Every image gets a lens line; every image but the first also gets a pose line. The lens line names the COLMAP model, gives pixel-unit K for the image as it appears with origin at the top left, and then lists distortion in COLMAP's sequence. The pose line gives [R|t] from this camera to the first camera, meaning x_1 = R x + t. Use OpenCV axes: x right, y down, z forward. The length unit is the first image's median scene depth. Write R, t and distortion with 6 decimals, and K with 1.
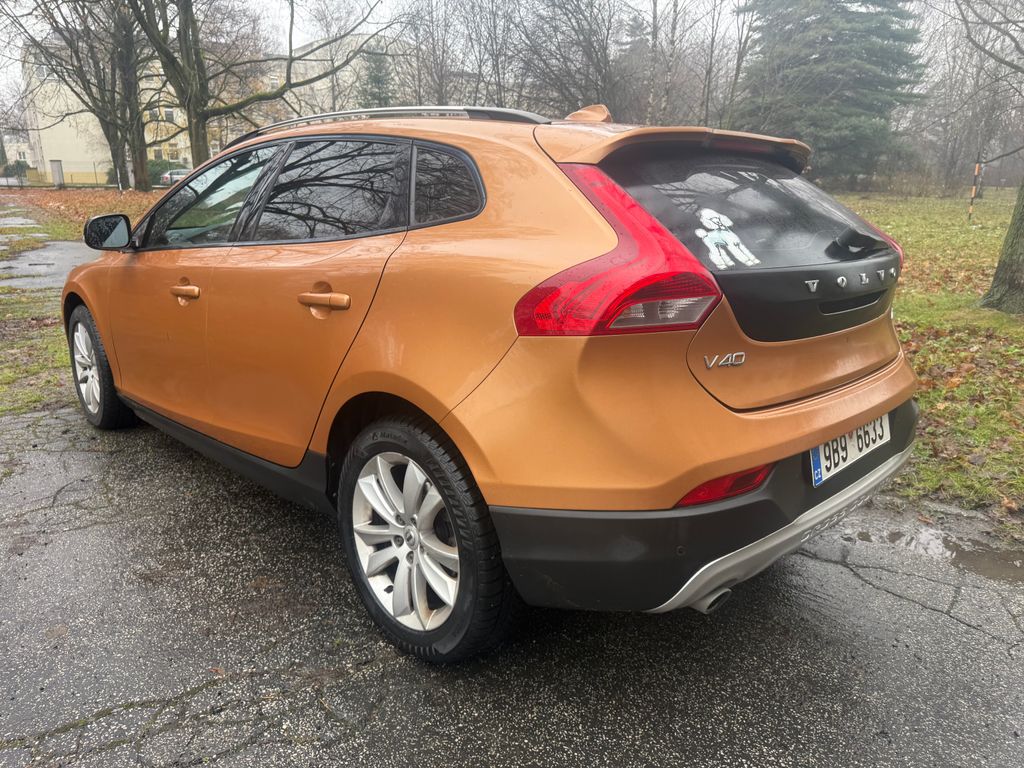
lens RADIAL K [[720.8, 0, 510.9], [0, 720.8, 387.2], [0, 0, 1]] dist [0.056149, -0.030166]
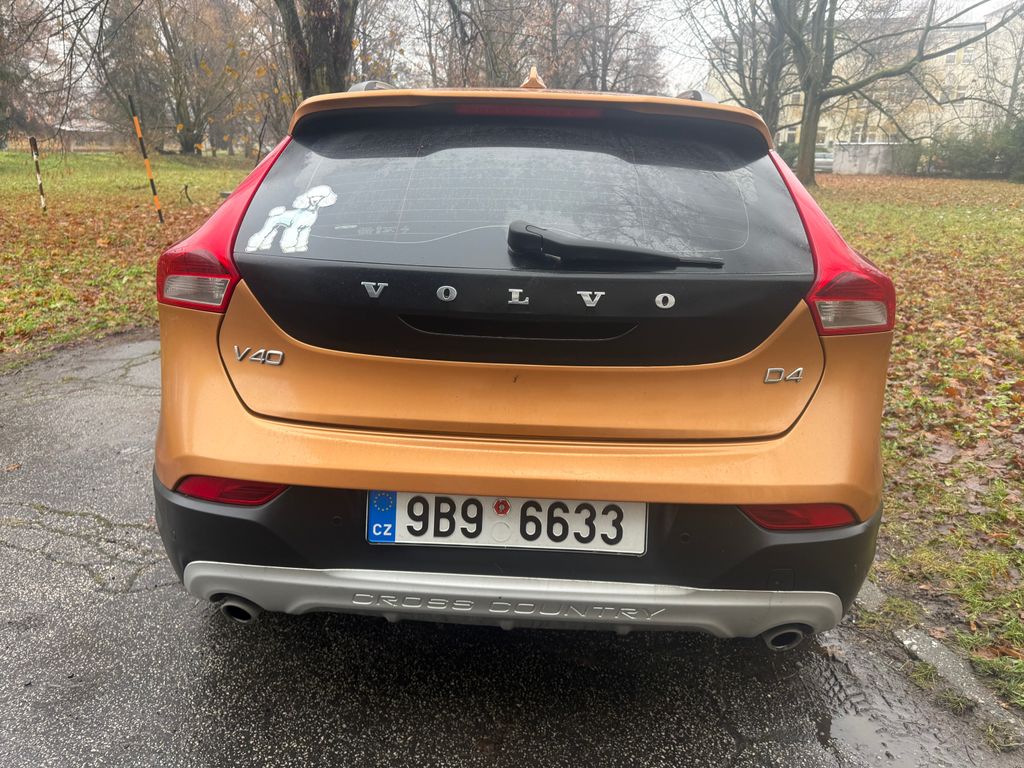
lens RADIAL K [[720.8, 0, 513.1], [0, 720.8, 375.6], [0, 0, 1]] dist [0.056149, -0.030166]
pose [[0.687217, 0.213270, -0.694442, 1.067372], [-0.209102, 0.973551, 0.092060, -0.149812], [0.695708, 0.081944, 0.713635, 0.545407]]
